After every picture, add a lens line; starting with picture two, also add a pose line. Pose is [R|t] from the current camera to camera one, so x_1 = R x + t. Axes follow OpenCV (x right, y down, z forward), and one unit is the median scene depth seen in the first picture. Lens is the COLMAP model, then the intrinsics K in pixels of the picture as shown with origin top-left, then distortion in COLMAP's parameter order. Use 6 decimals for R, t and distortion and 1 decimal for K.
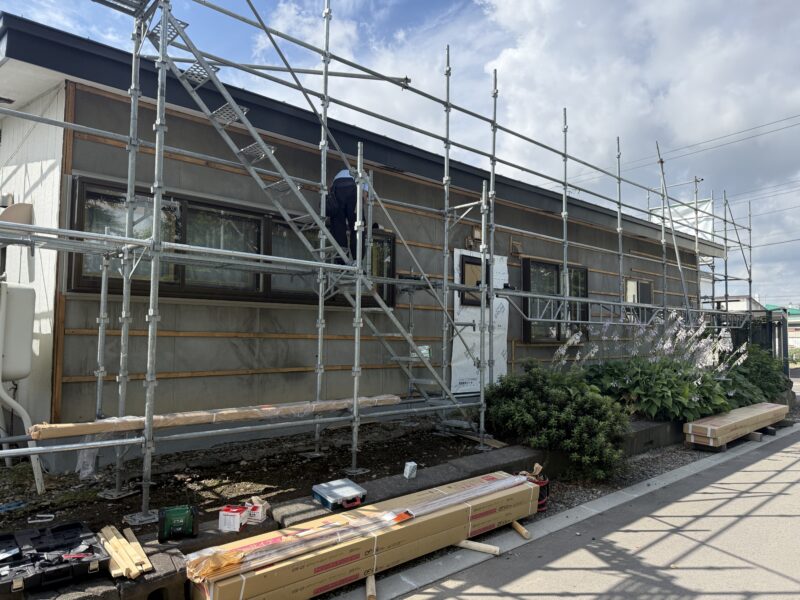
lens RADIAL K [[568.2, 0, 400.0], [0, 568.2, 300.0], [0, 0, 1]] dist [0.003542, -0.008586]
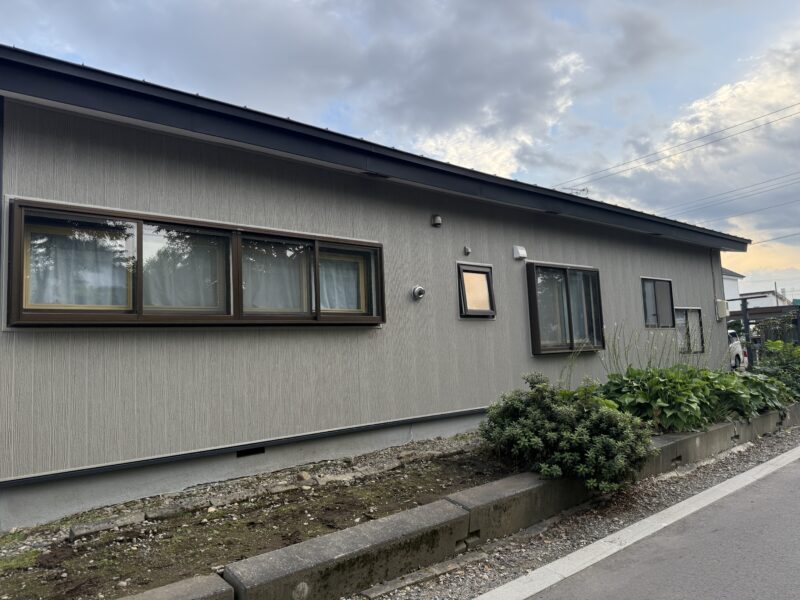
lens RADIAL K [[568.2, 0, 400.0], [0, 568.2, 300.0], [0, 0, 1]] dist [0.003542, -0.008586]
pose [[0.998117, -0.053455, -0.030099, 0.051974], [0.052644, 0.998245, -0.027138, 0.000641], [0.031497, 0.025503, 0.999178, 0.100428]]
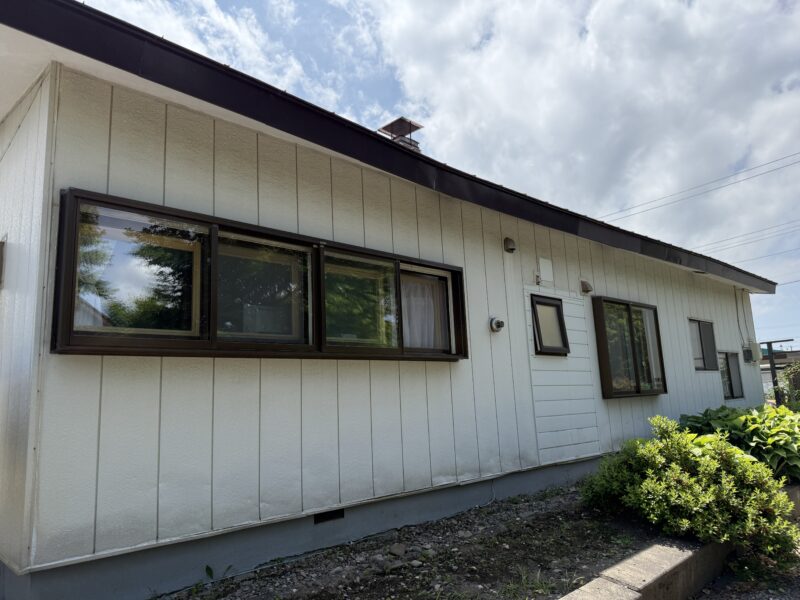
lens RADIAL K [[568.2, 0, 400.0], [0, 568.2, 300.0], [0, 0, 1]] dist [0.003542, -0.008586]
pose [[0.998770, -0.044380, 0.022105, -0.148674], [0.046491, 0.993221, -0.106539, 0.012899], [-0.017227, 0.107436, 0.994063, 0.254367]]
